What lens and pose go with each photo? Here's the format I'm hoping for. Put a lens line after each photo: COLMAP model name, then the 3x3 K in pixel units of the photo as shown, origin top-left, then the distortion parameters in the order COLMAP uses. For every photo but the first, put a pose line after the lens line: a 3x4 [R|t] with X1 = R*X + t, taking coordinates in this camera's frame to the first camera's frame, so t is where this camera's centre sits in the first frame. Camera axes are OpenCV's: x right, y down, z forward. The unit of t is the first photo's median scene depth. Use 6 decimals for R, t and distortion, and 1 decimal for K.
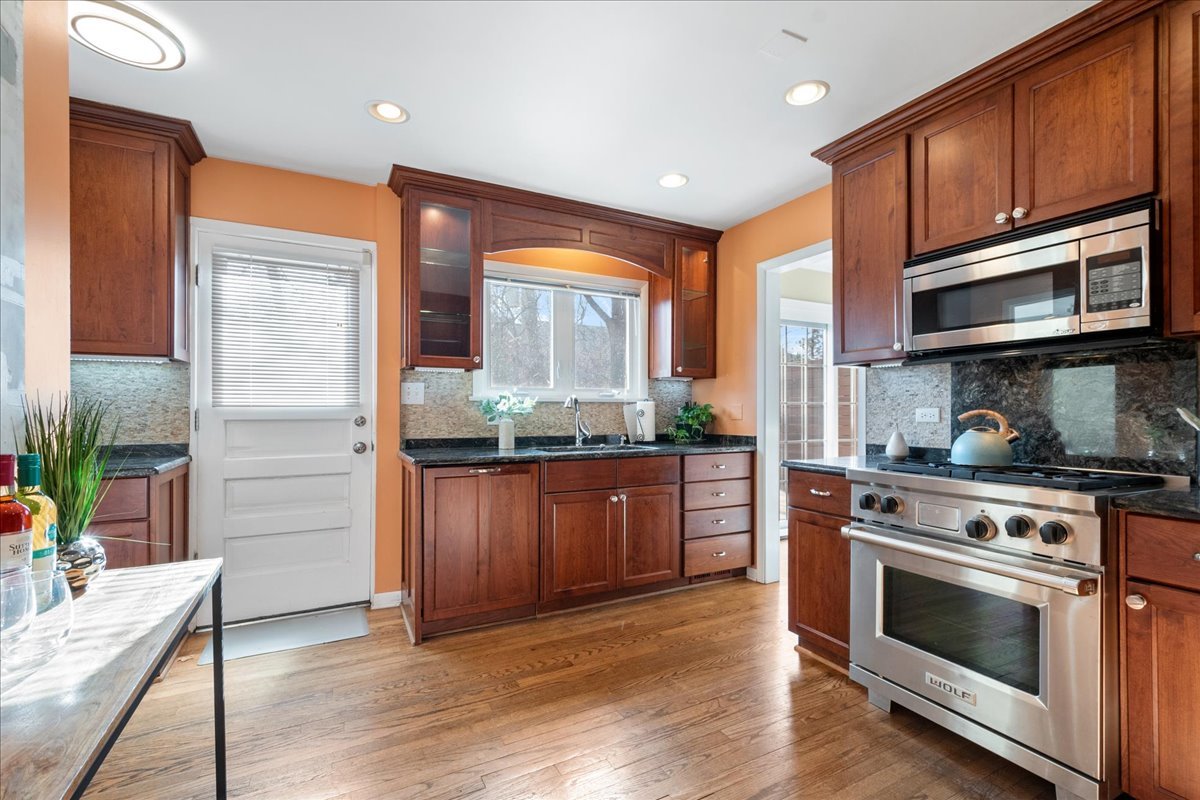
lens RADIAL K [[528.9, 0, 609.2], [0, 528.9, 409.3], [0, 0, 1]] dist [0.004414, -0.000160]
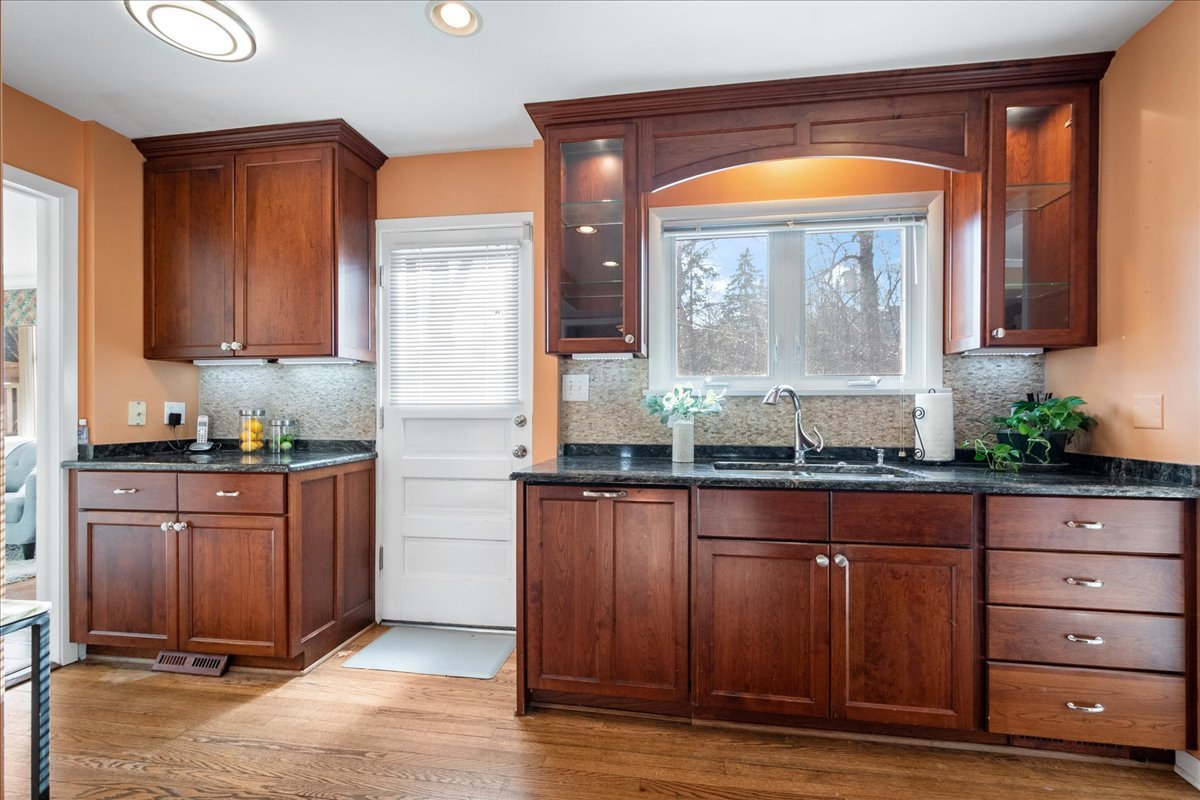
lens RADIAL K [[528.9, 0, 609.2], [0, 528.9, 409.3], [0, 0, 1]] dist [0.004414, -0.000160]
pose [[0.803390, -0.000209, -0.595454, 0.158013], [0.000166, 1.000000, -0.000126, 0.003468], [0.595454, 0.000002, 0.803390, 0.376189]]
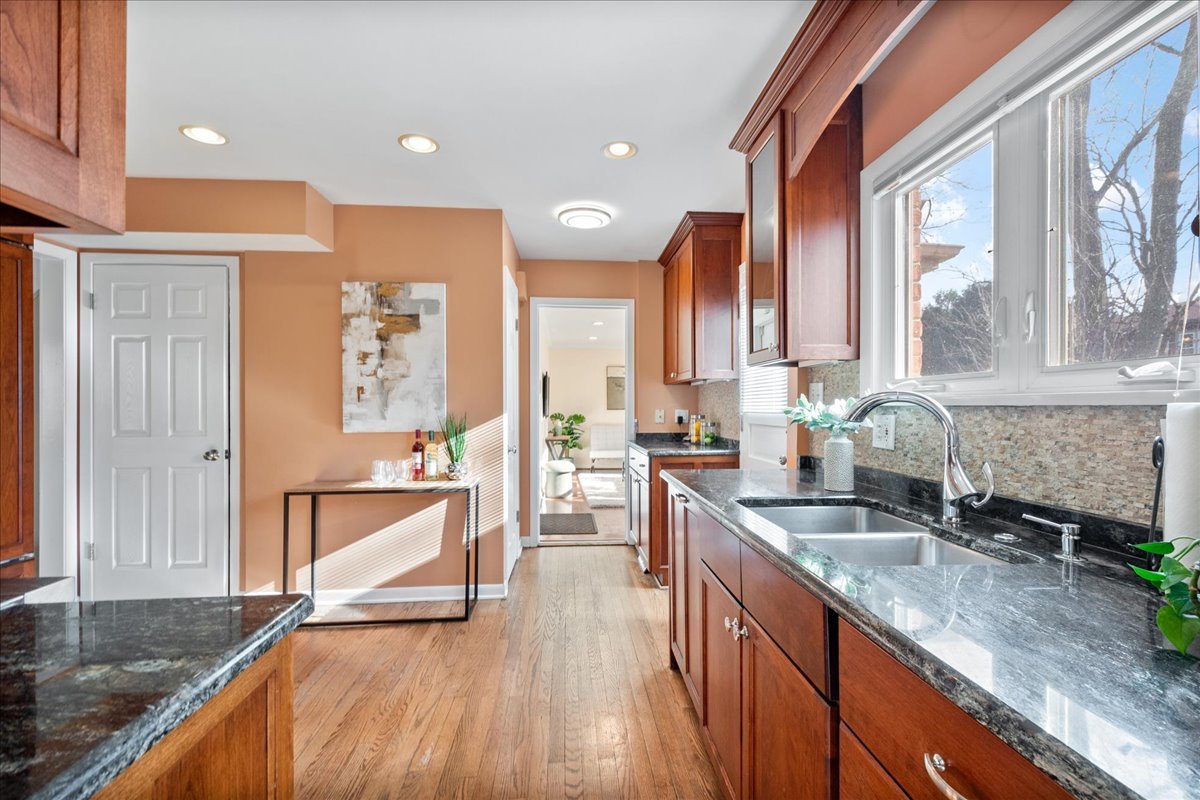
lens RADIAL K [[528.9, 0, 609.2], [0, 528.9, 409.3], [0, 0, 1]] dist [0.004414, -0.000160]
pose [[-0.400582, 0.005464, -0.916245, 0.440027], [0.002014, 0.999985, 0.005082, -0.016285], [0.916259, 0.000191, -0.400587, 1.032947]]
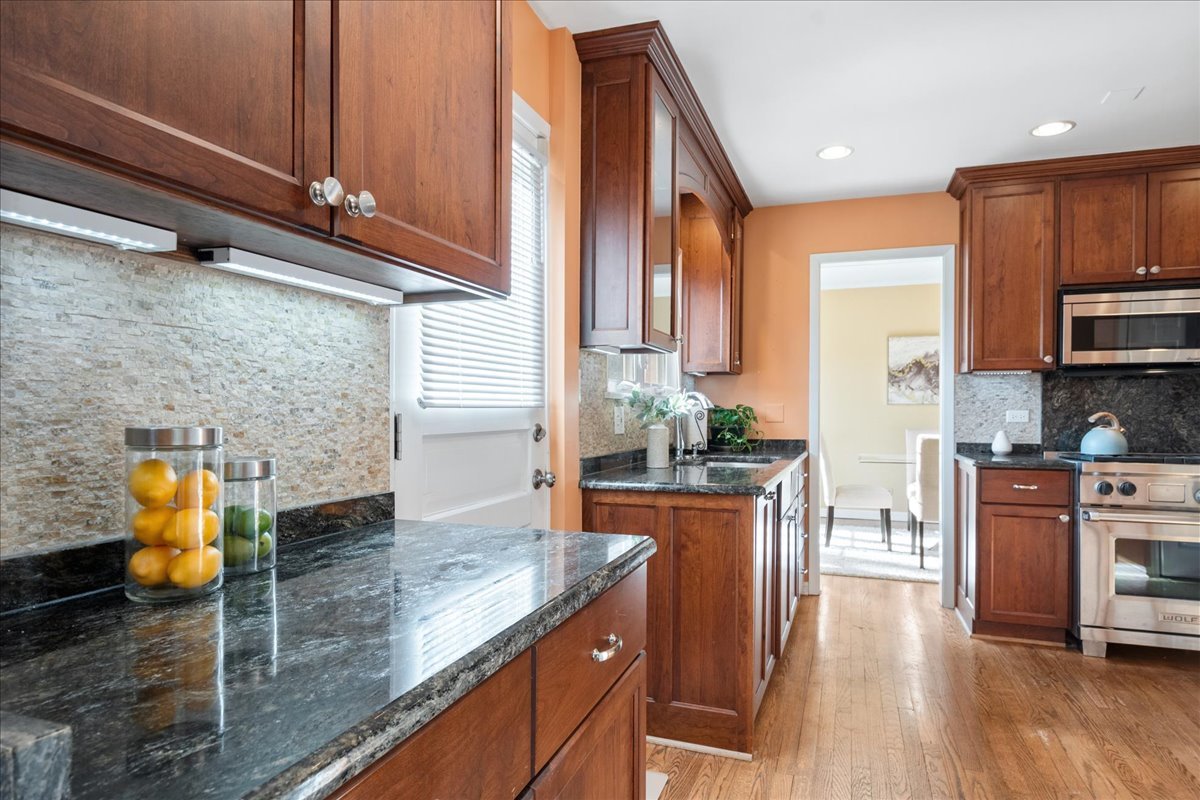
lens RADIAL K [[683.6, 0, 610.1], [0, 683.6, 412.6], [0, 0, 1]] dist [0.001149, -0.000020]
pose [[0.734776, -0.002626, 0.678305, -0.883604], [-0.002386, 0.999976, 0.006456, -0.004009], [-0.678306, -0.006362, 0.734752, 0.390677]]
